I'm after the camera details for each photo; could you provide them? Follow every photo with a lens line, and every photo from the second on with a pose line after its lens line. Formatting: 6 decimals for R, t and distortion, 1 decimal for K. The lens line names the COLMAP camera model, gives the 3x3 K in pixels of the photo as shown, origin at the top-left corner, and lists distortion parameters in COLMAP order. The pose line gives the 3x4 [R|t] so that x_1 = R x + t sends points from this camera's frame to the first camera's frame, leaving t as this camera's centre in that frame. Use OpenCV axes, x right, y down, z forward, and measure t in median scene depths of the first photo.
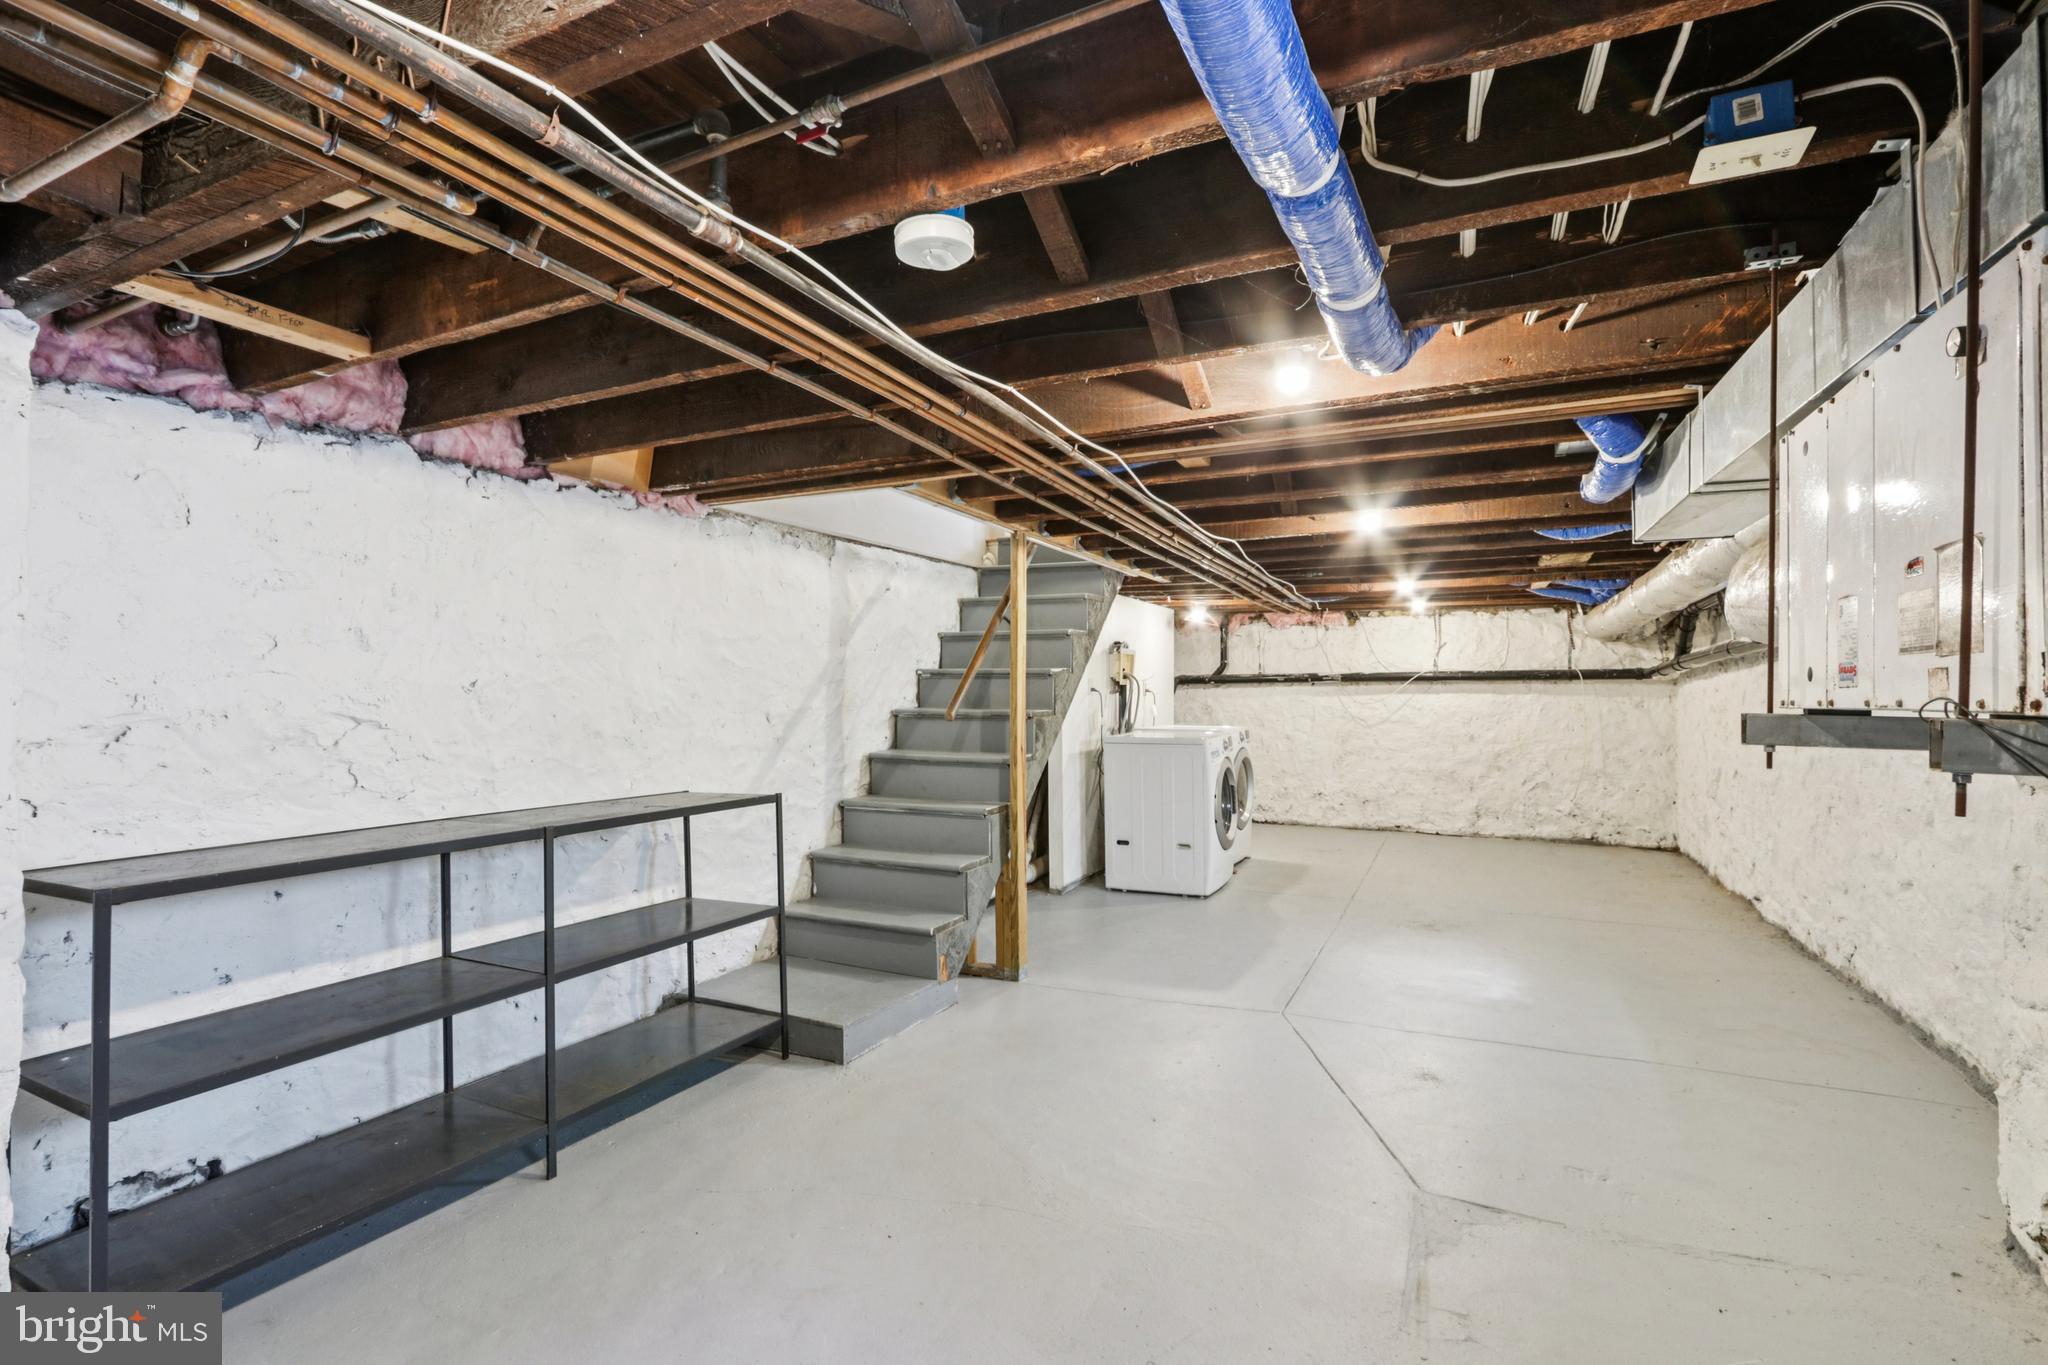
lens RADIAL K [[942.1, 0, 1024.0], [0, 942.1, 682.5], [0, 0, 1]] dist [0.000625, -0.000151]
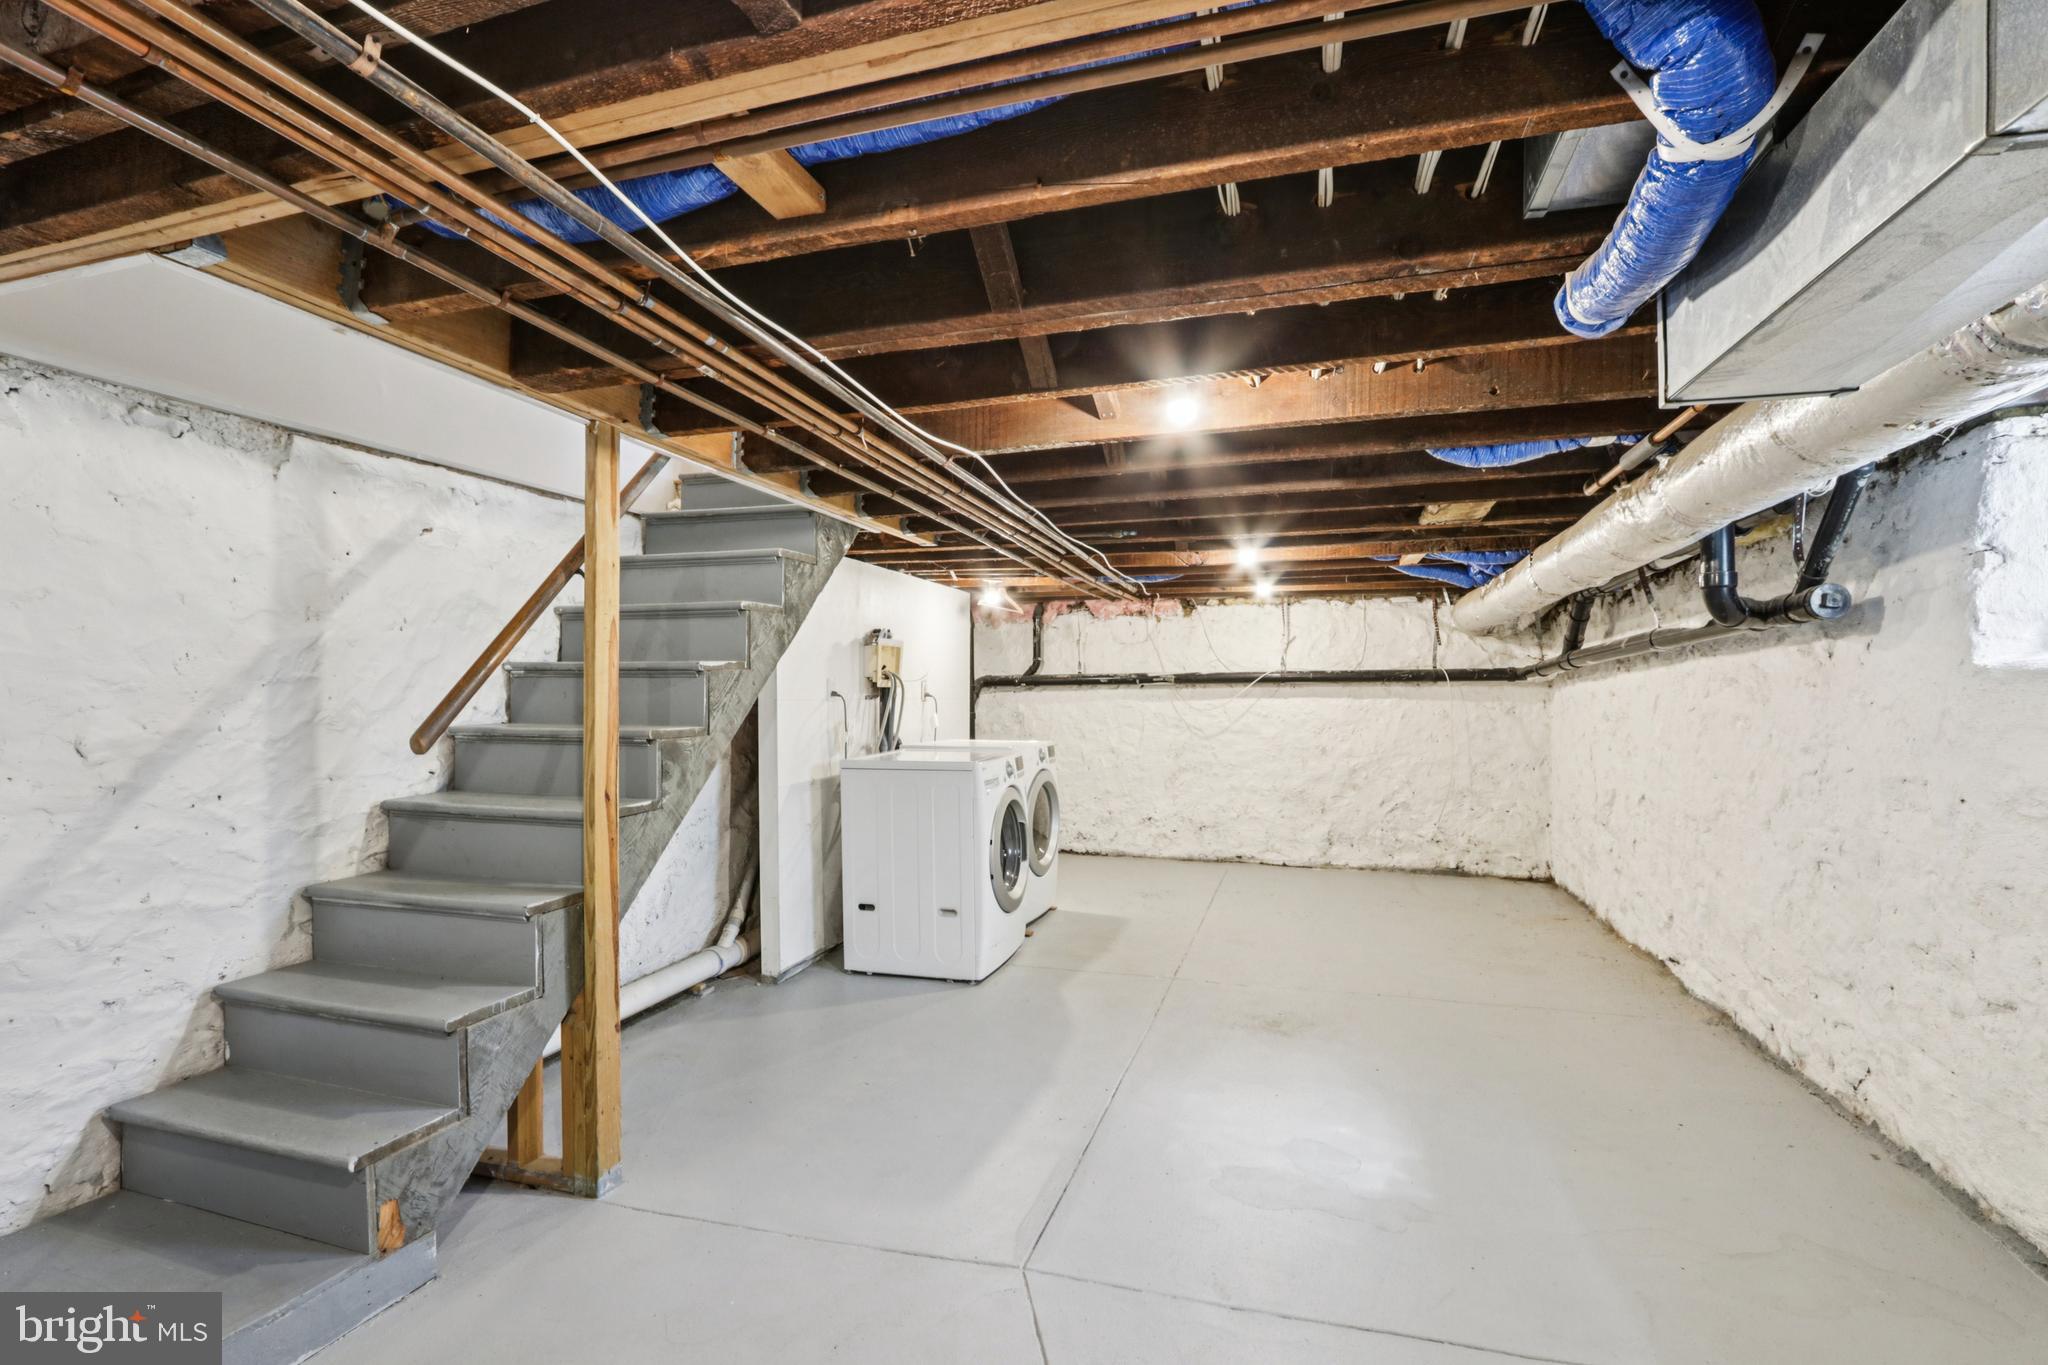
lens RADIAL K [[946.3, 0, 1011.5], [0, 946.3, 704.1], [0, 0, 1]] dist [-0.000701, 0.000548]
pose [[0.991096, -0.002288, 0.133130, 0.106708], [-0.000348, 0.999804, 0.019770, 0.000926], [-0.133149, -0.019641, 0.990901, 0.247450]]
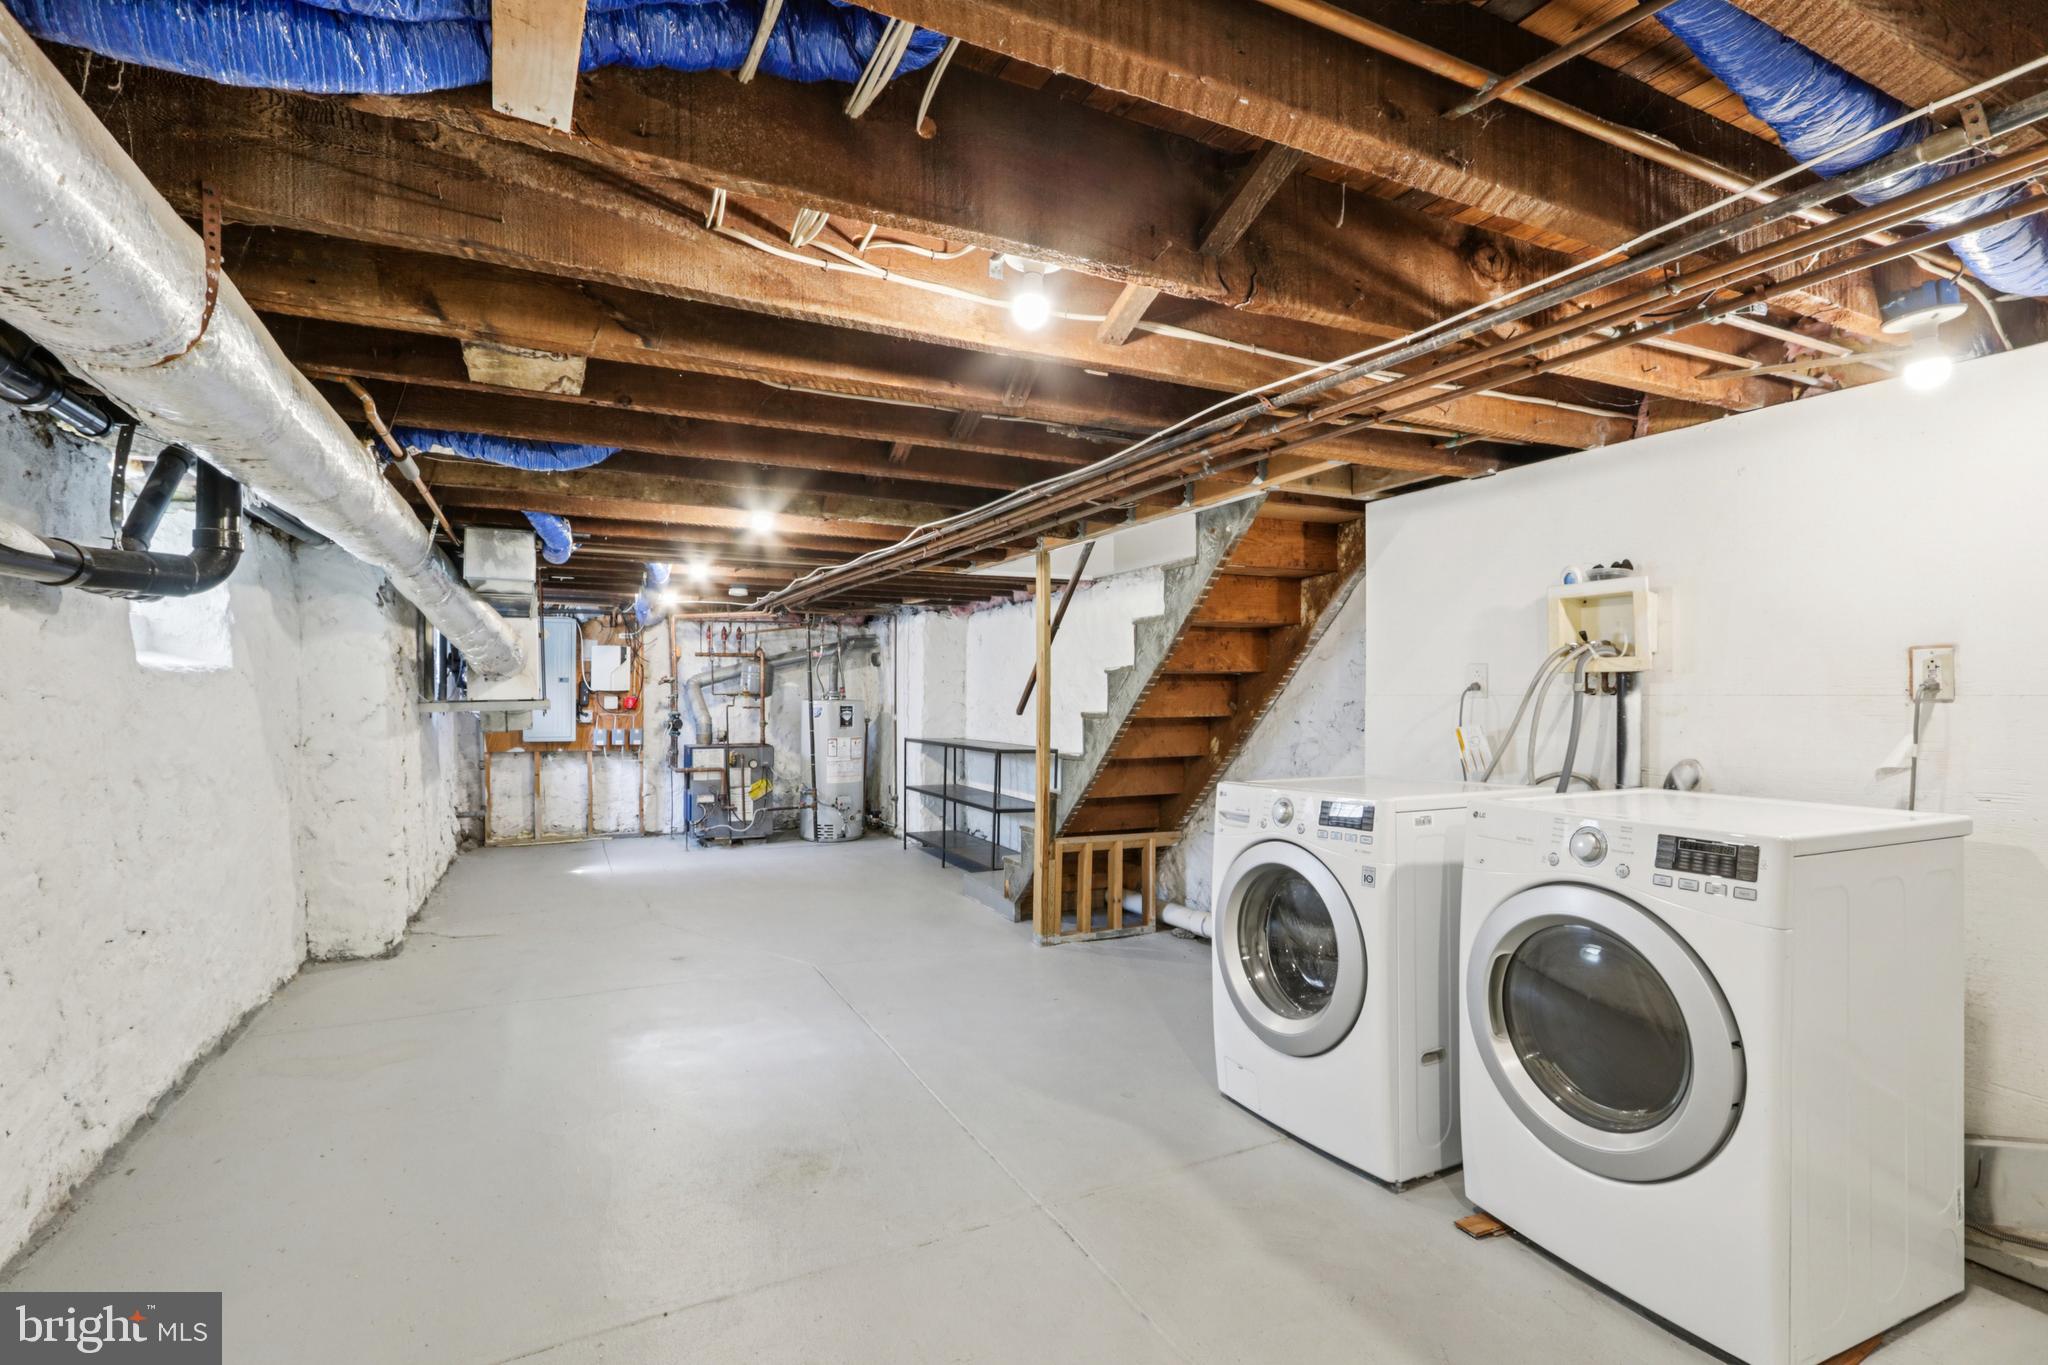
lens RADIAL K [[946.3, 0, 1011.5], [0, 946.3, 704.1], [0, 0, 1]] dist [-0.000701, 0.000548]
pose [[-0.624222, 0.006473, -0.781220, 0.546077], [0.009284, 0.999957, 0.000866, 0.012526], [0.781192, -0.006712, -0.624255, 1.017746]]
